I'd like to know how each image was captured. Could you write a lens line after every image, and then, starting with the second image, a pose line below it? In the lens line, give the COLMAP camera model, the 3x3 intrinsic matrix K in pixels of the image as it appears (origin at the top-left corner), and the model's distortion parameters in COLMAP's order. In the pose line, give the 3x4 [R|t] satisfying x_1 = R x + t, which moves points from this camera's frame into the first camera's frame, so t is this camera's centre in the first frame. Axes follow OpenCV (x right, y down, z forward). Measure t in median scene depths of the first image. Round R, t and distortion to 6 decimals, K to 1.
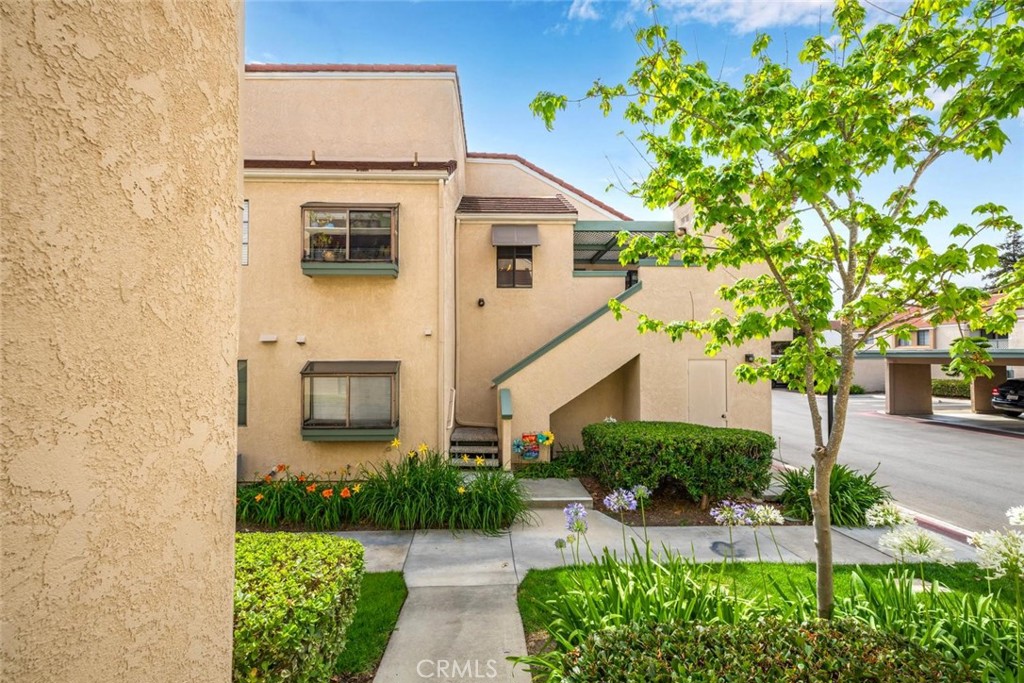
lens RADIAL K [[387.0, 0, 514.8], [0, 387.0, 327.8], [0, 0, 1]] dist [0.001895, 0.000203]
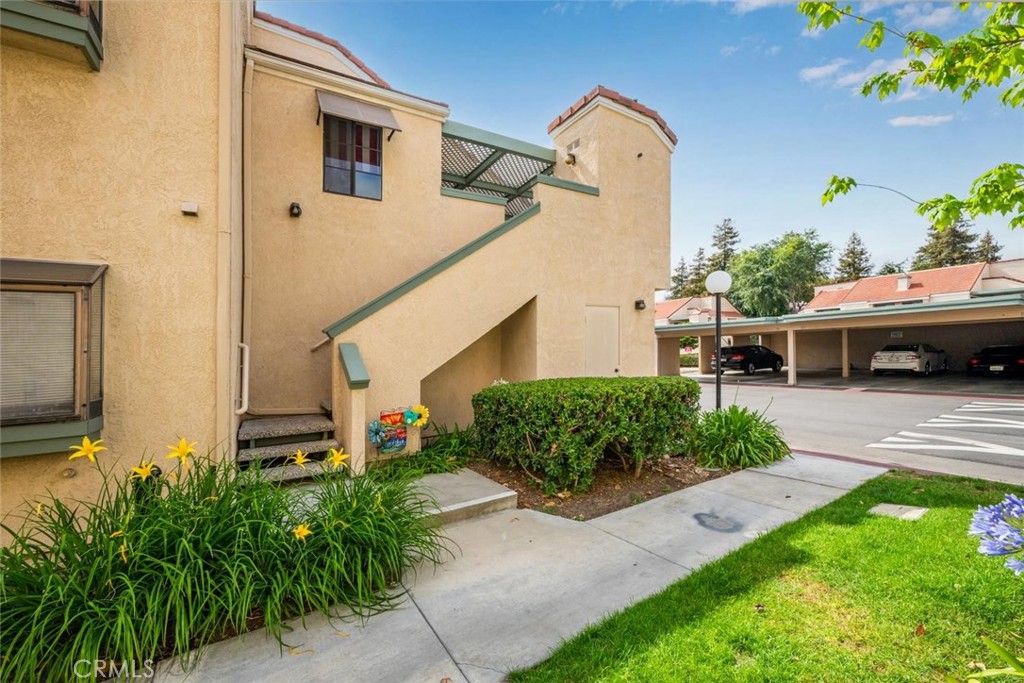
lens RADIAL K [[387.0, 0, 514.8], [0, 387.0, 327.8], [0, 0, 1]] dist [0.001895, 0.000203]
pose [[0.872521, 0.005845, 0.488541, -0.097421], [-0.012588, 0.999865, 0.010520, 0.128581], [-0.488414, -0.015329, 0.872477, 0.354231]]
